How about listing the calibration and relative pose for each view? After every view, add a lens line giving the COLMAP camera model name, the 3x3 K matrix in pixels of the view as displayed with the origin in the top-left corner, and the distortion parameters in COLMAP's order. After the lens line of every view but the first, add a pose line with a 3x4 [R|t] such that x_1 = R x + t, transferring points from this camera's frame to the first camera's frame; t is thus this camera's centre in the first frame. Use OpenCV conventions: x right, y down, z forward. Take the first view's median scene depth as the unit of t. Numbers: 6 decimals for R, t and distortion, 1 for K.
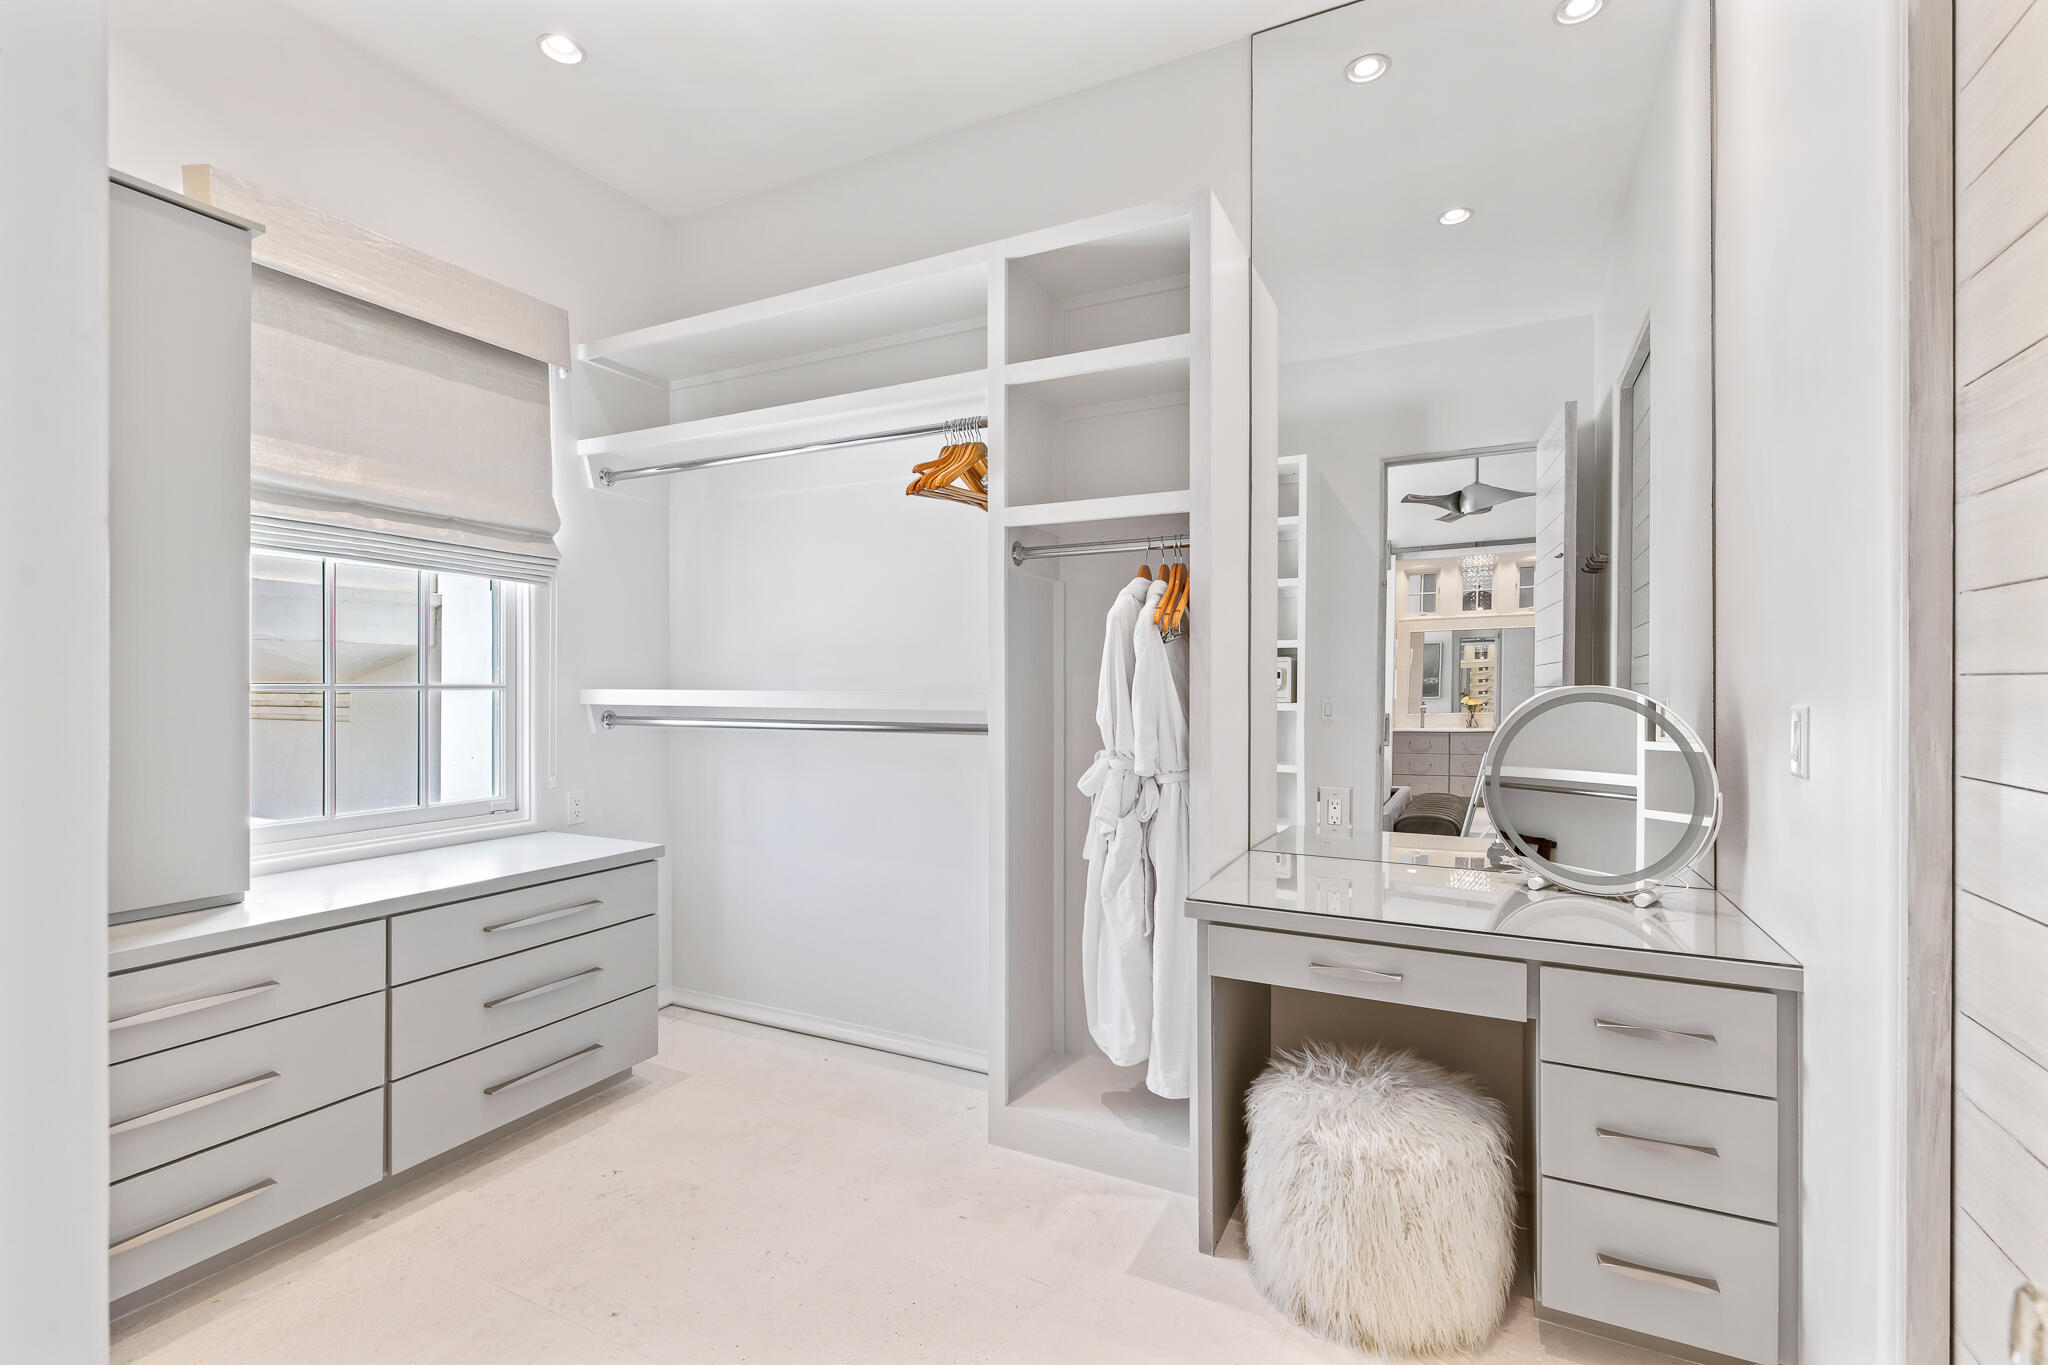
lens RADIAL K [[905.9, 0, 1025.1], [0, 905.9, 684.0], [0, 0, 1]] dist [-0.000900, -0.000037]
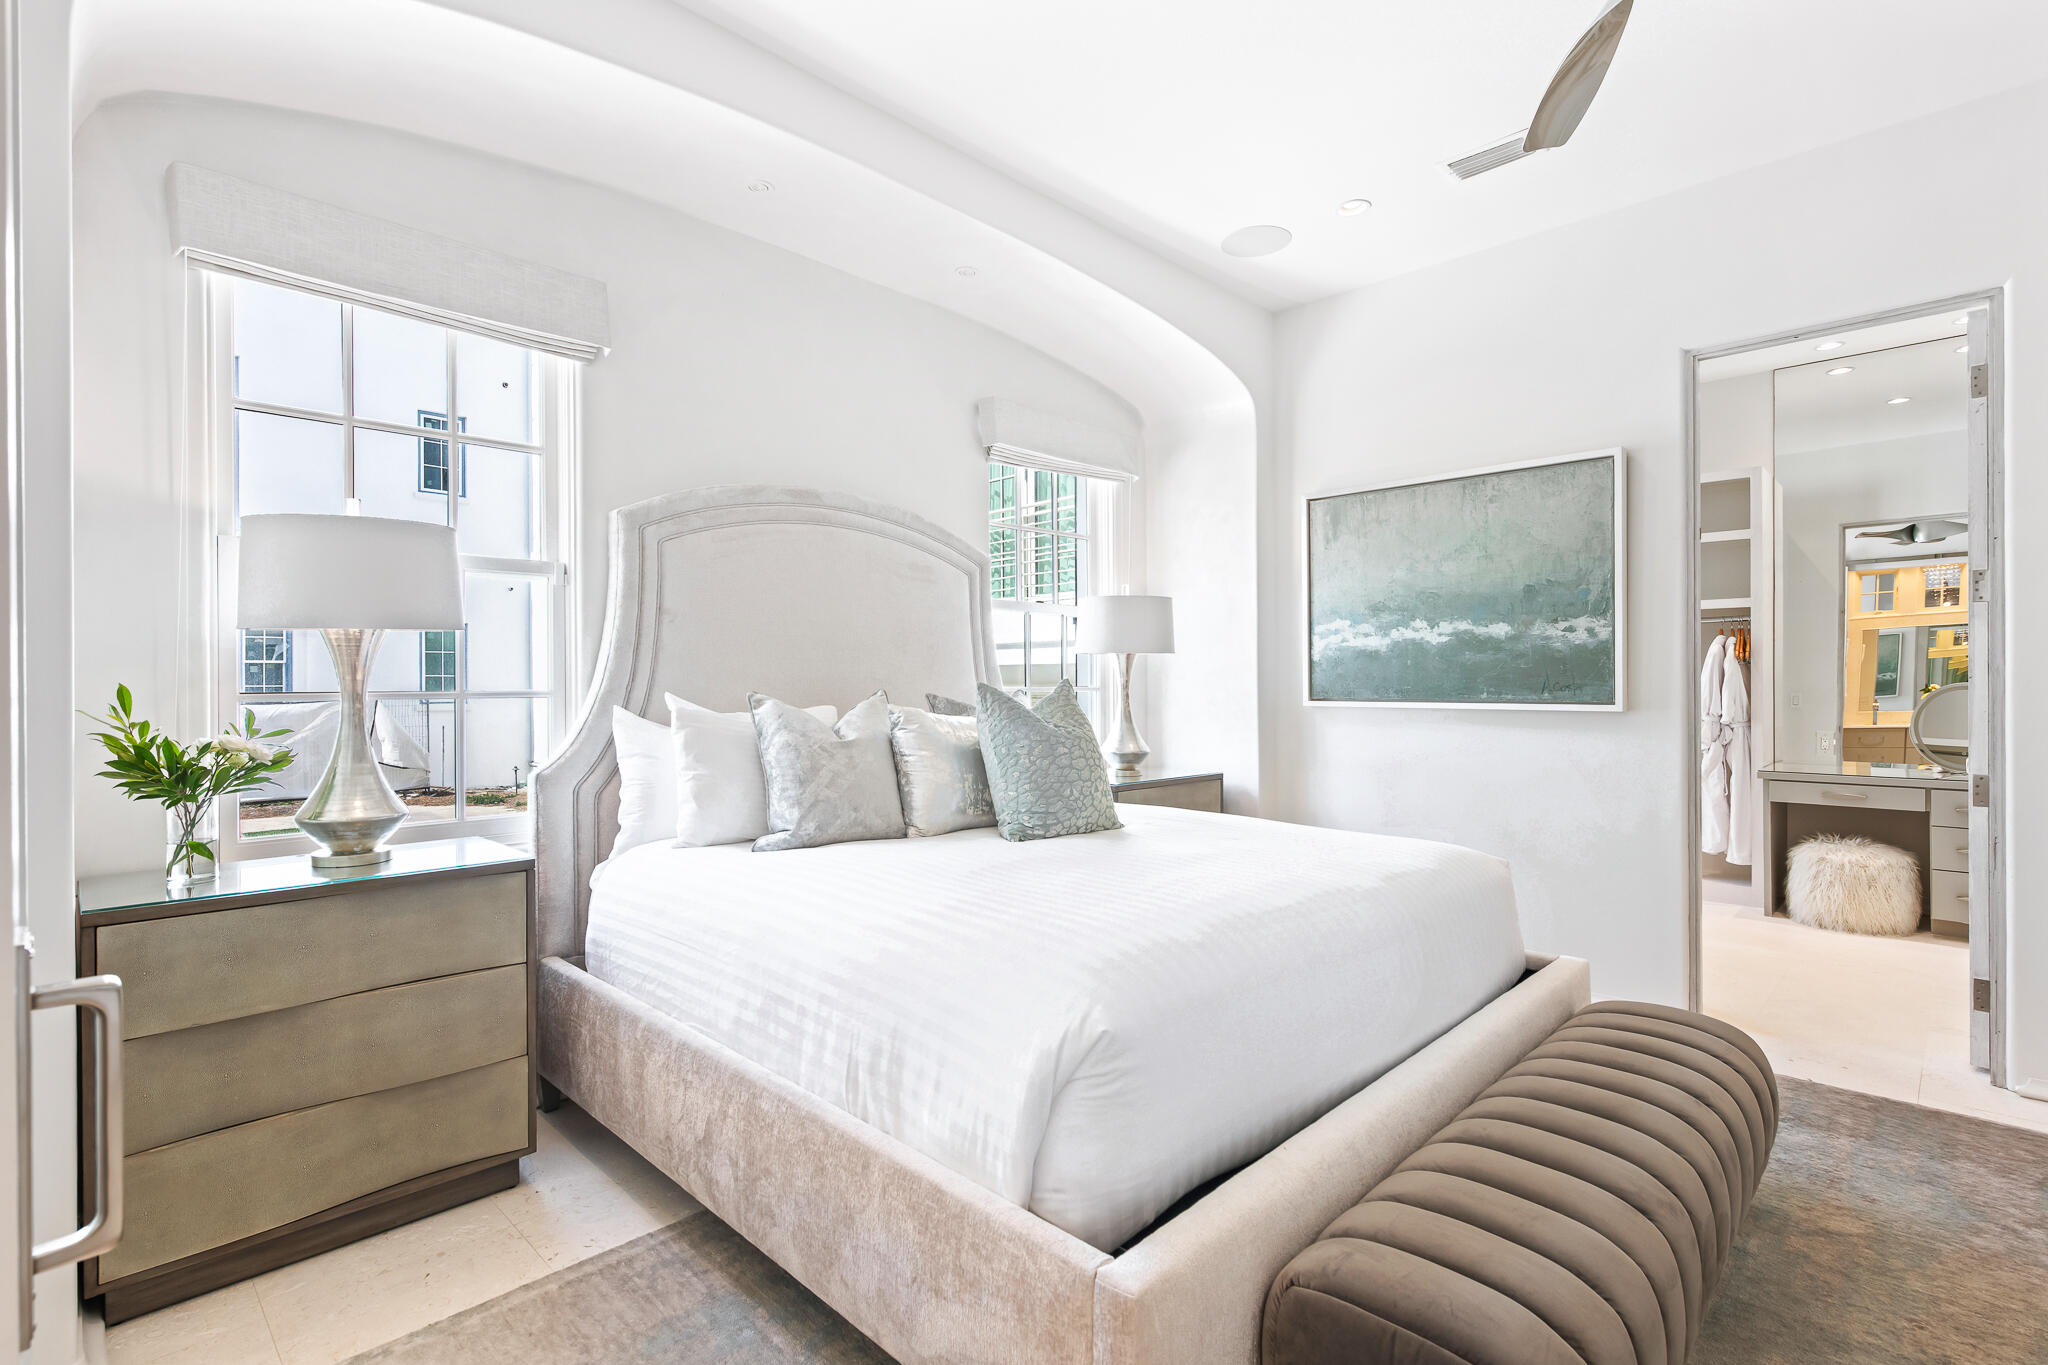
lens RADIAL K [[954.5, 0, 1024.2], [0, 954.5, 685.1], [0, 0, 1]] dist [-0.000364, -0.000372]
pose [[0.950949, -0.002014, -0.309342, -0.805062], [0.003059, 0.999991, 0.002893, -0.007665], [0.309334, -0.003697, 0.950946, -1.826361]]
